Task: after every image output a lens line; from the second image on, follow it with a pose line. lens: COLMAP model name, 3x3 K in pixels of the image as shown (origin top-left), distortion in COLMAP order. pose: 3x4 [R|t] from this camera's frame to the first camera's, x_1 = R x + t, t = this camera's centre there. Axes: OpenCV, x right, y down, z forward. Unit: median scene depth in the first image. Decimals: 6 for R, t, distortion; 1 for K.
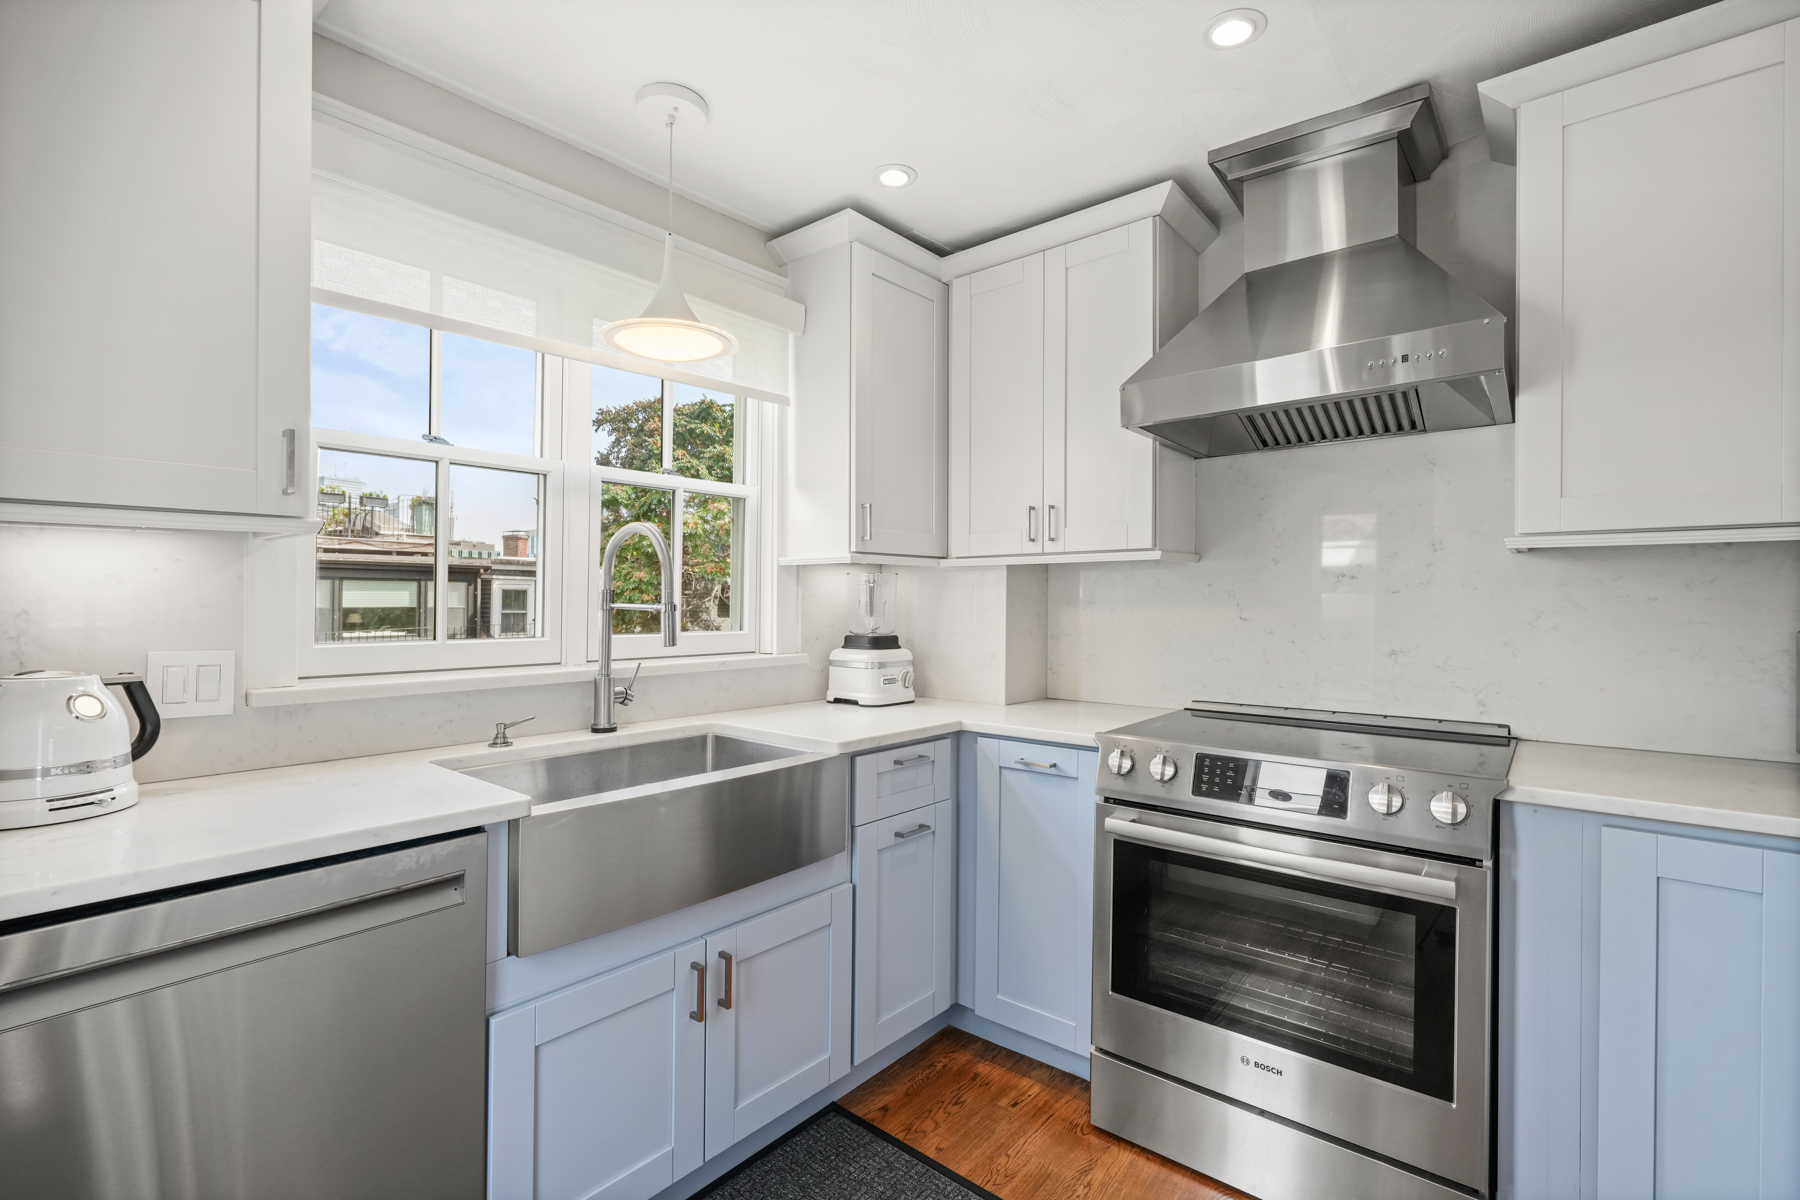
lens RADIAL K [[843.8, 0, 905.8], [0, 843.8, 541.2], [0, 0, 1]] dist [0.003289, 0.000034]
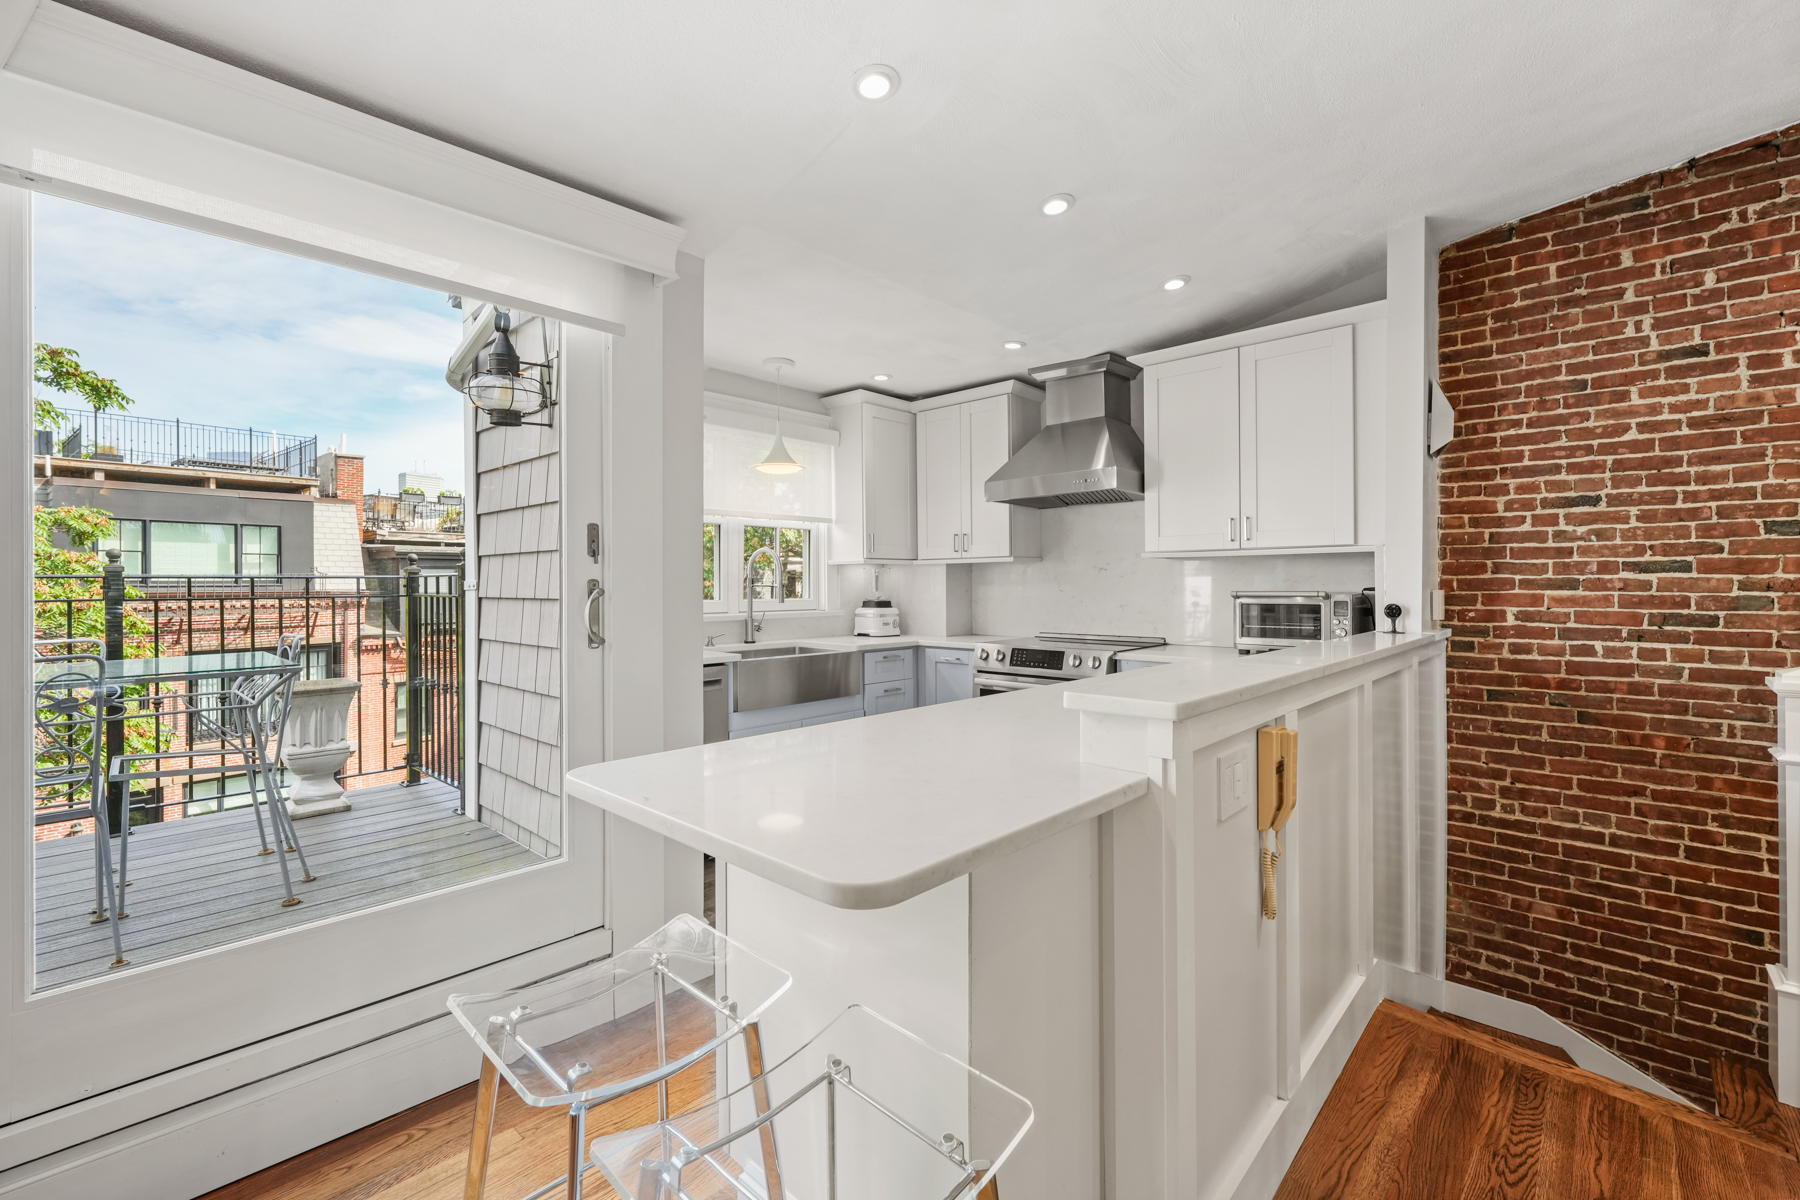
lens RADIAL K [[765.3, 0, 898.9], [0, 765.3, 589.1], [0, 0, 1]] dist [-0.001560, -0.000362]
pose [[0.998571, -0.004141, -0.053273, 0.112114], [0.008386, 0.996784, 0.079698, -0.057406], [0.052772, -0.080031, 0.995394, -0.793376]]
